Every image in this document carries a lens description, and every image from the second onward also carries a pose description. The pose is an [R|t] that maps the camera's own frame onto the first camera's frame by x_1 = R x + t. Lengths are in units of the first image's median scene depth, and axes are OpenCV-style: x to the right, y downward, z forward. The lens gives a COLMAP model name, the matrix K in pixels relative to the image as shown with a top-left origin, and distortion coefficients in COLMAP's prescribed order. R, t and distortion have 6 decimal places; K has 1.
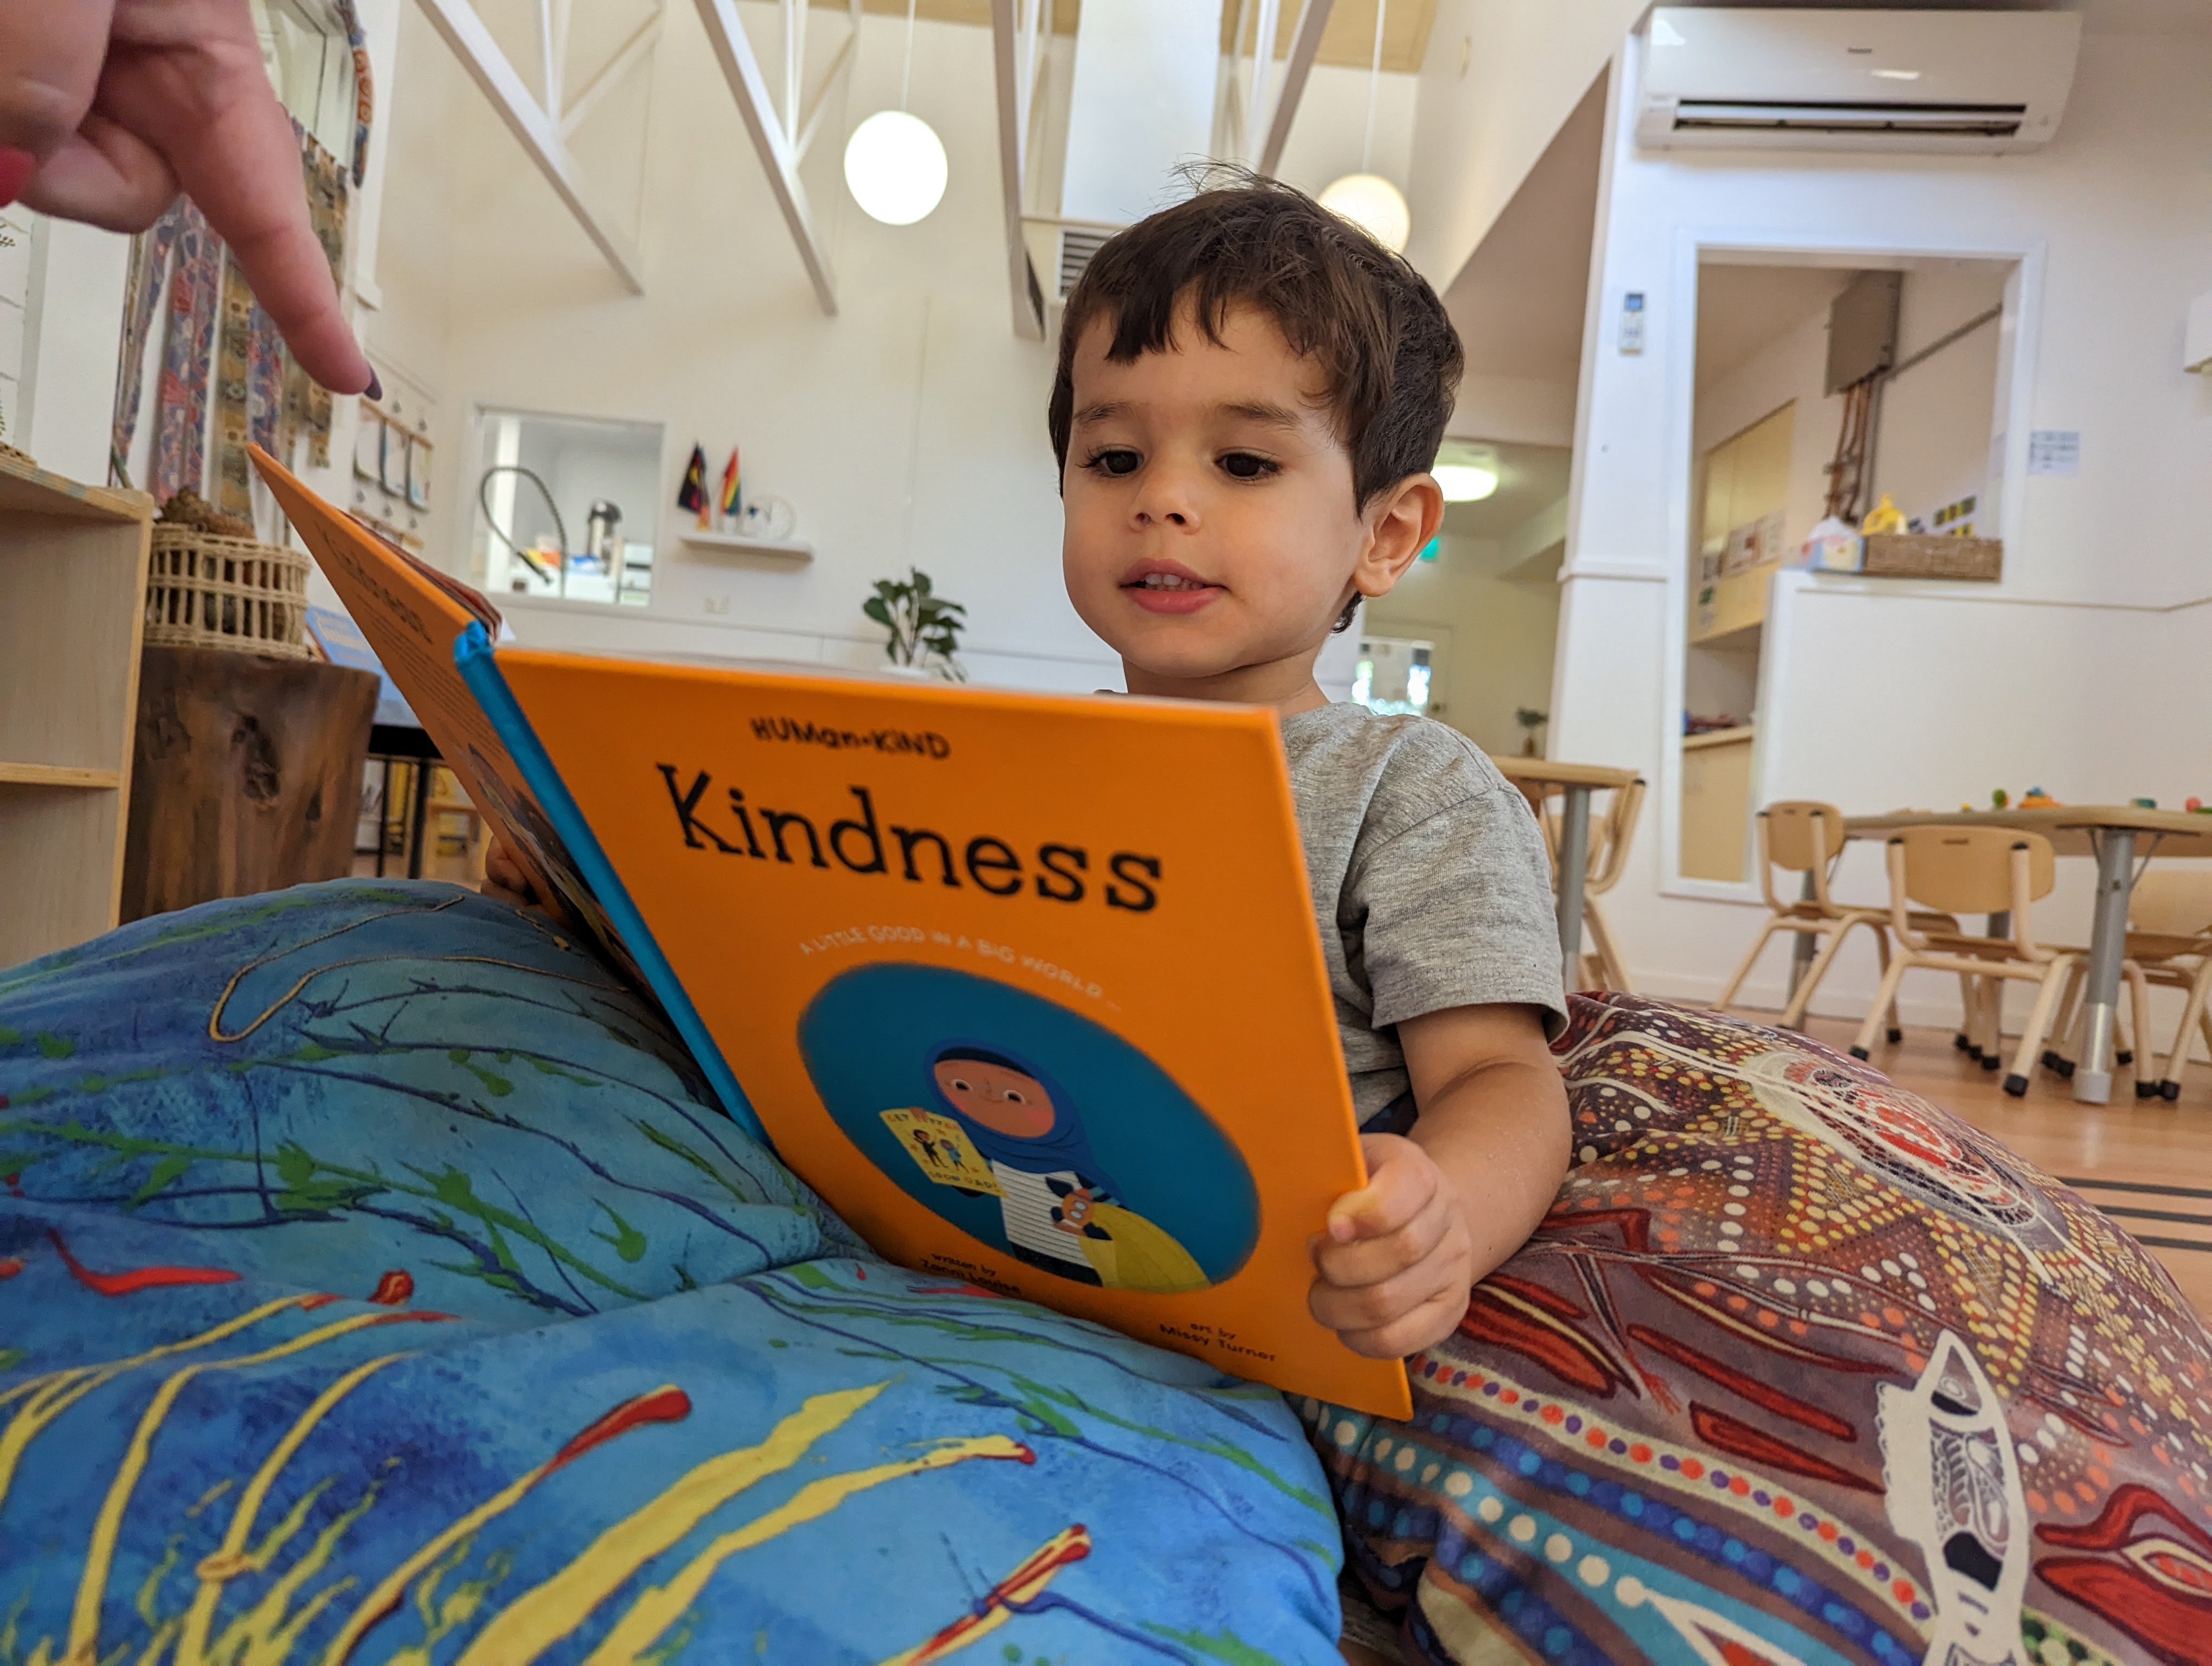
lens RADIAL K [[1540.3, 0, 1104.8], [0, 1540.3, 840.1], [0, 0, 1]] dist [0.008589, 0.000612]
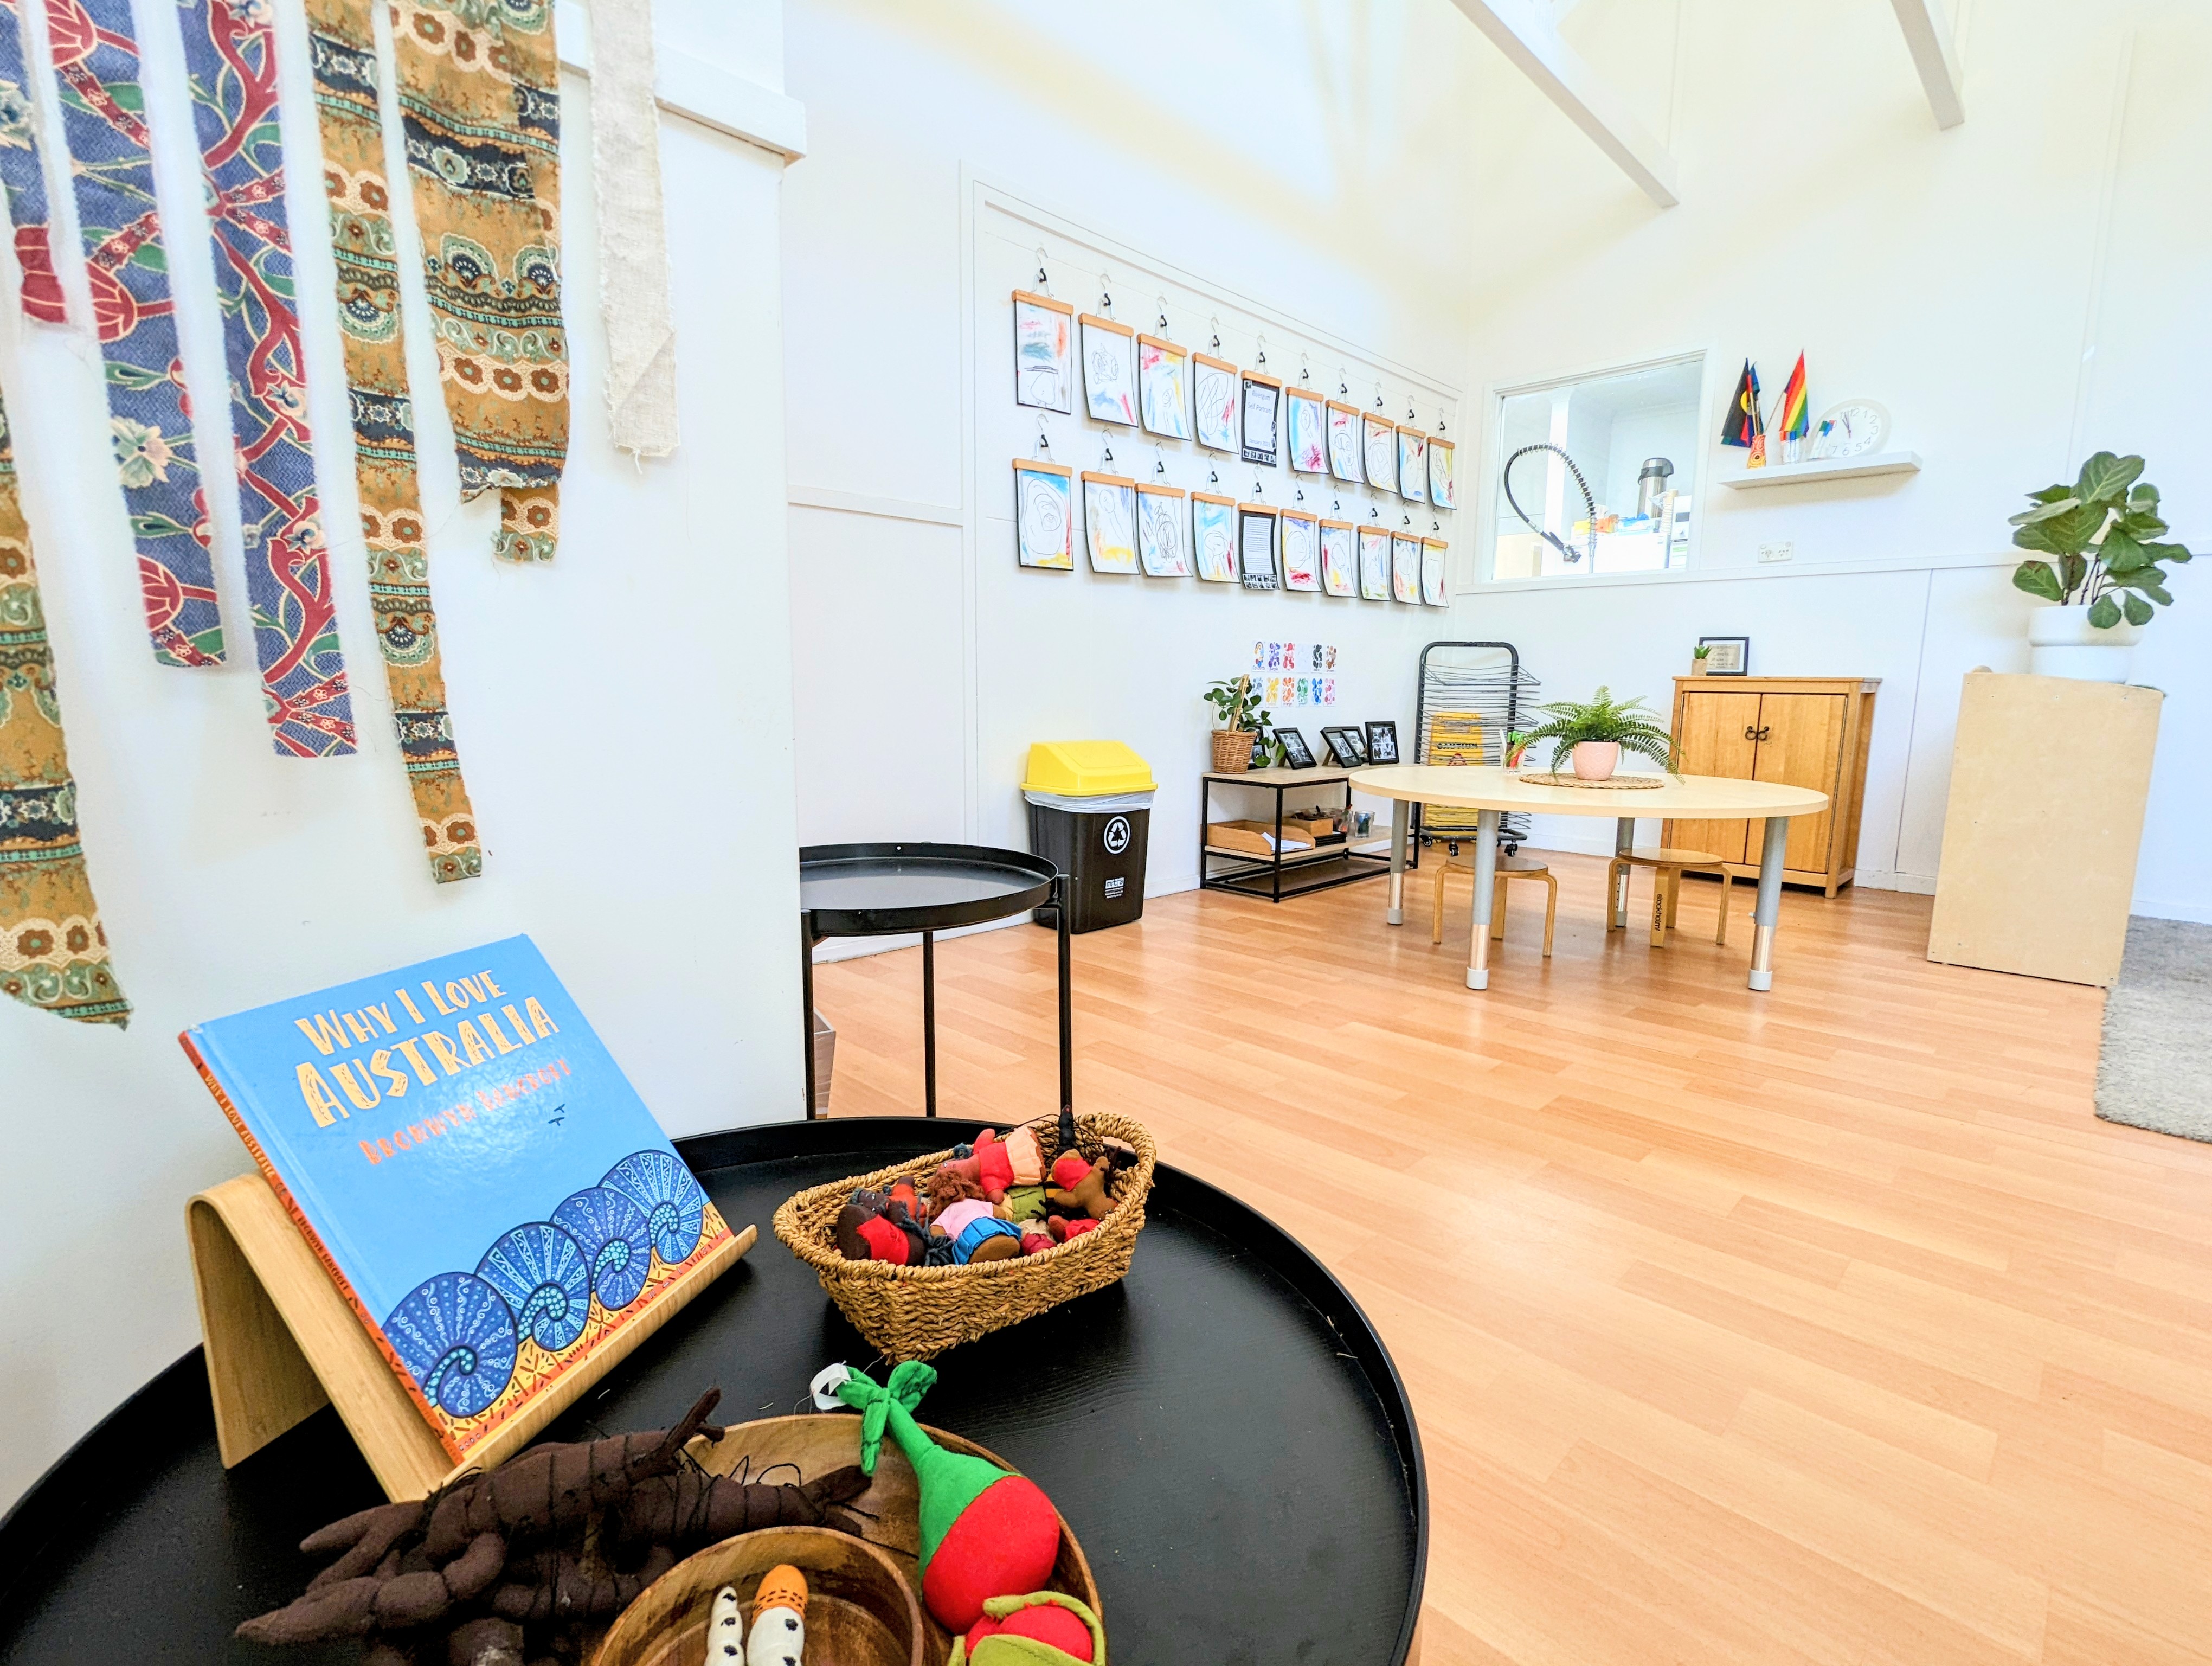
lens RADIAL K [[1034.5, 0, 1100.0], [0, 1034.5, 838.6], [0, 0, 1]] dist [-0.006207, 0.002288]
pose [[0.667704, 0.029864, -0.743828, -0.074740], [0.055076, 0.994475, 0.089367, -0.068727], [0.742387, -0.100637, 0.662370, 0.339902]]
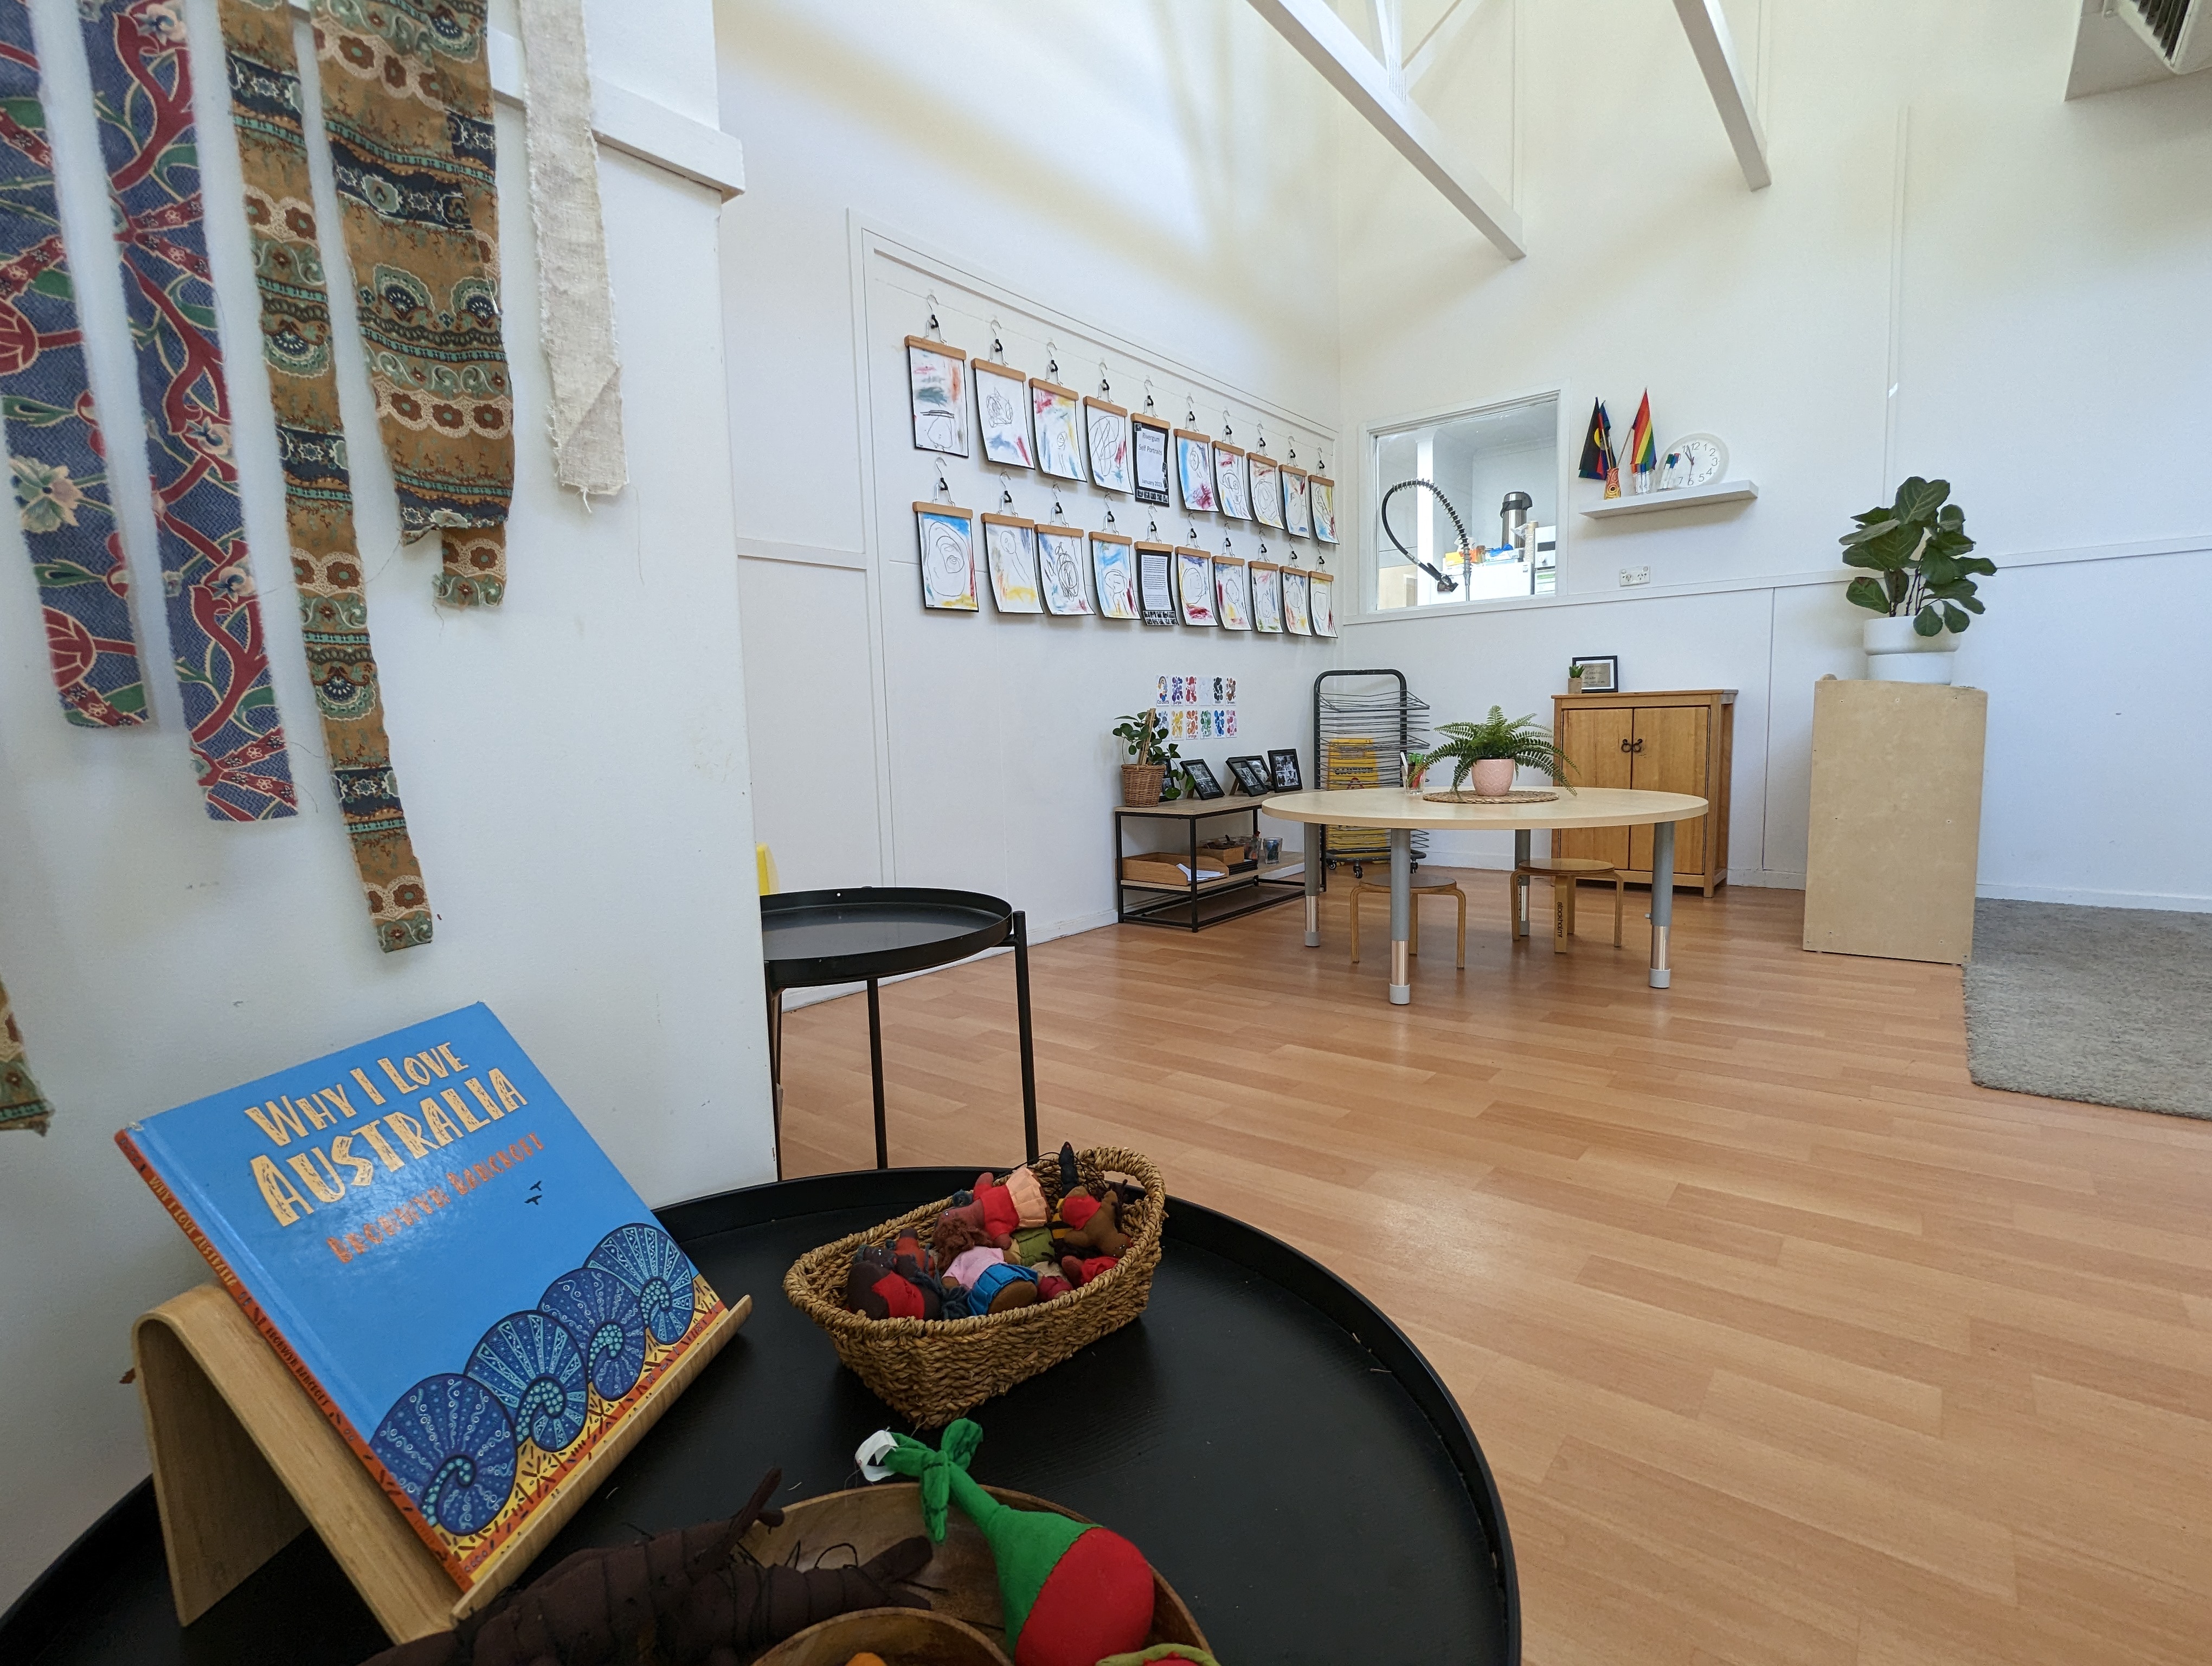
lens RADIAL K [[1034.5, 0, 1096.5], [0, 1034.5, 840.2], [0, 0, 1]] dist [-0.006207, 0.002288]
pose [[0.736672, -0.033369, -0.675426, -0.082151], [0.099854, 0.993201, 0.059840, -0.068154], [0.668837, -0.111526, 0.734996, 0.333781]]
